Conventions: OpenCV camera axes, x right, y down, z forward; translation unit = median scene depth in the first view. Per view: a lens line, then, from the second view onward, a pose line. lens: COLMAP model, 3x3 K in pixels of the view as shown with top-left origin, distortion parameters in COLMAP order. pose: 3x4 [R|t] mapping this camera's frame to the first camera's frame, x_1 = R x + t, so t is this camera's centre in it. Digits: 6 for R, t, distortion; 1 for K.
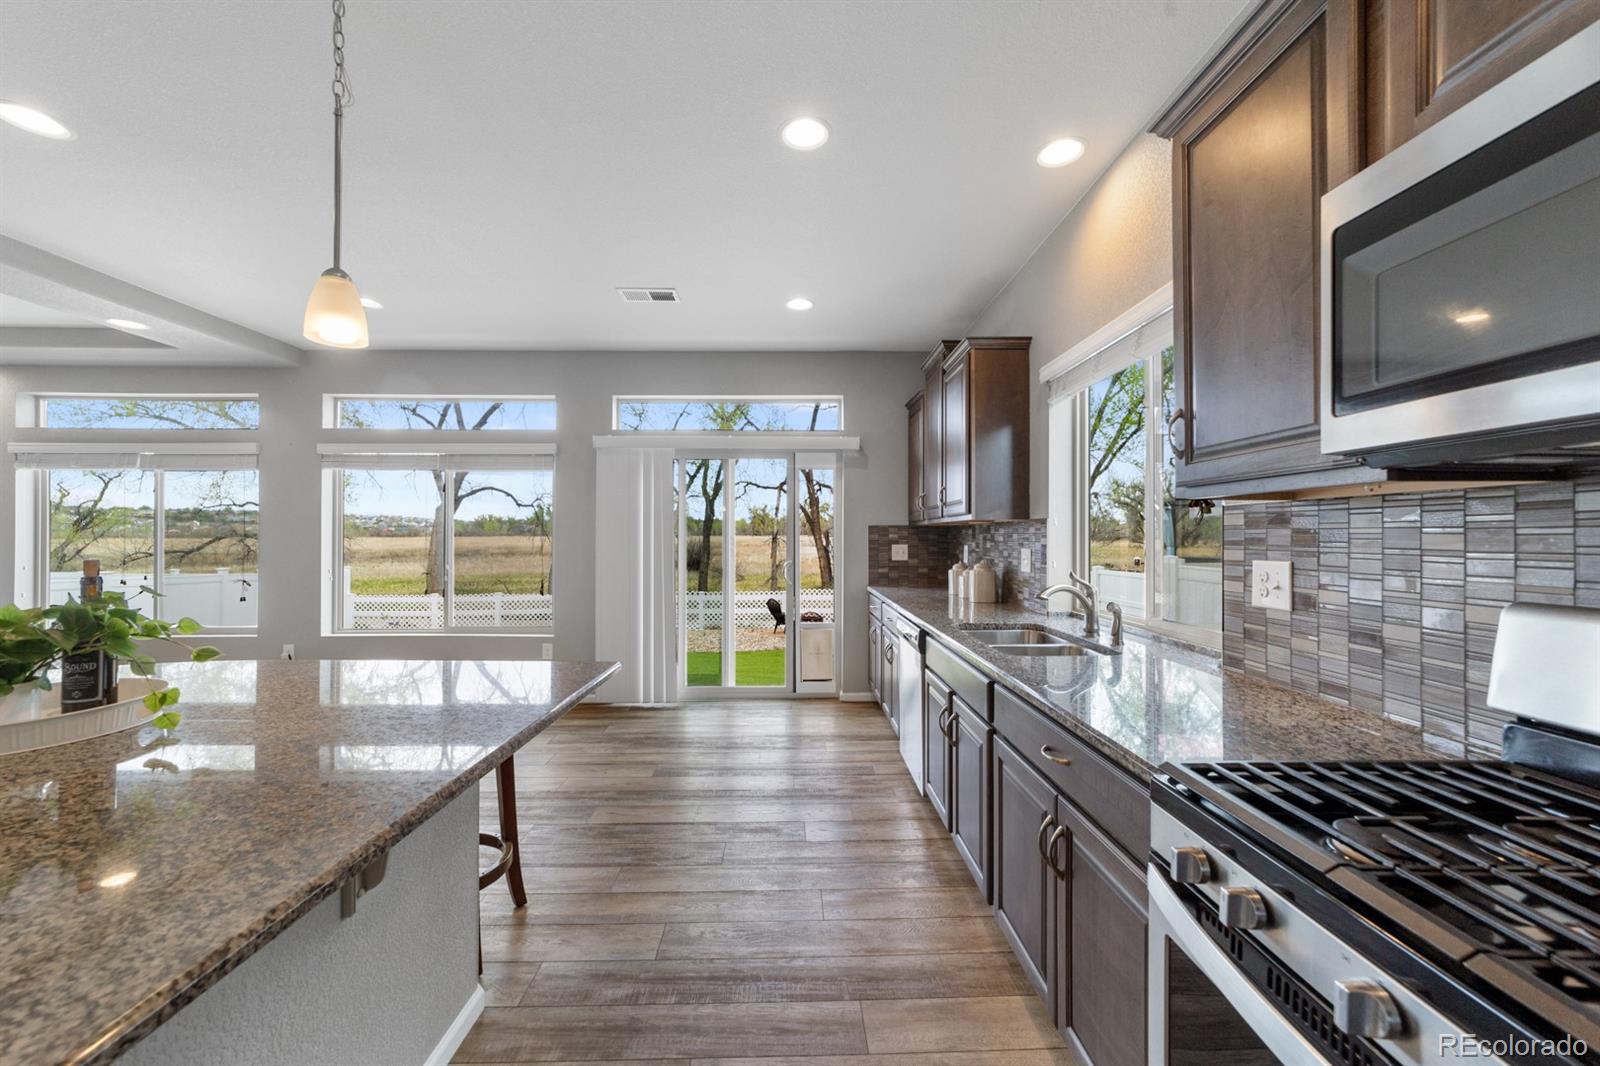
lens RADIAL K [[615.3, 0, 801.1], [0, 615.3, 536.3], [0, 0, 1]] dist [-0.012321, 0.004700]
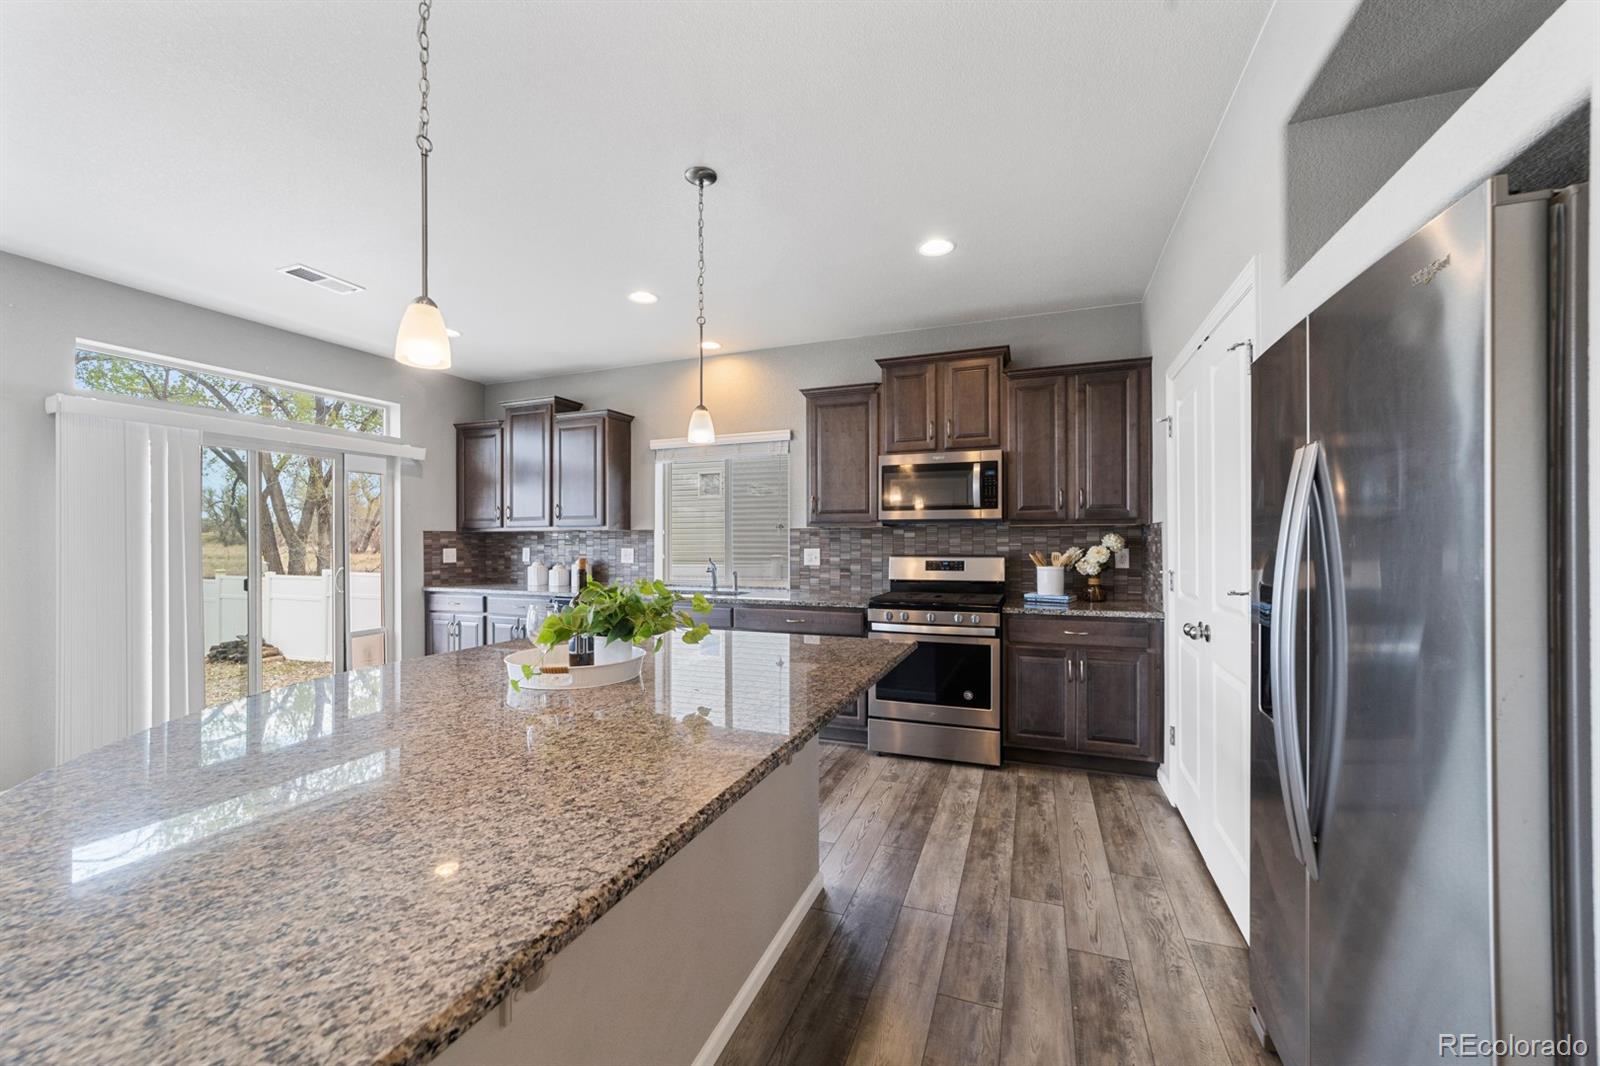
lens RADIAL K [[615.3, 0, 804.3], [0, 615.3, 533.1], [0, 0, 1]] dist [-0.012321, 0.004700]
pose [[0.369181, 0.009329, 0.929311, -0.643853], [0.003020, 0.999932, -0.011238, -0.000276], [-0.929352, 0.006956, 0.369128, -0.011014]]
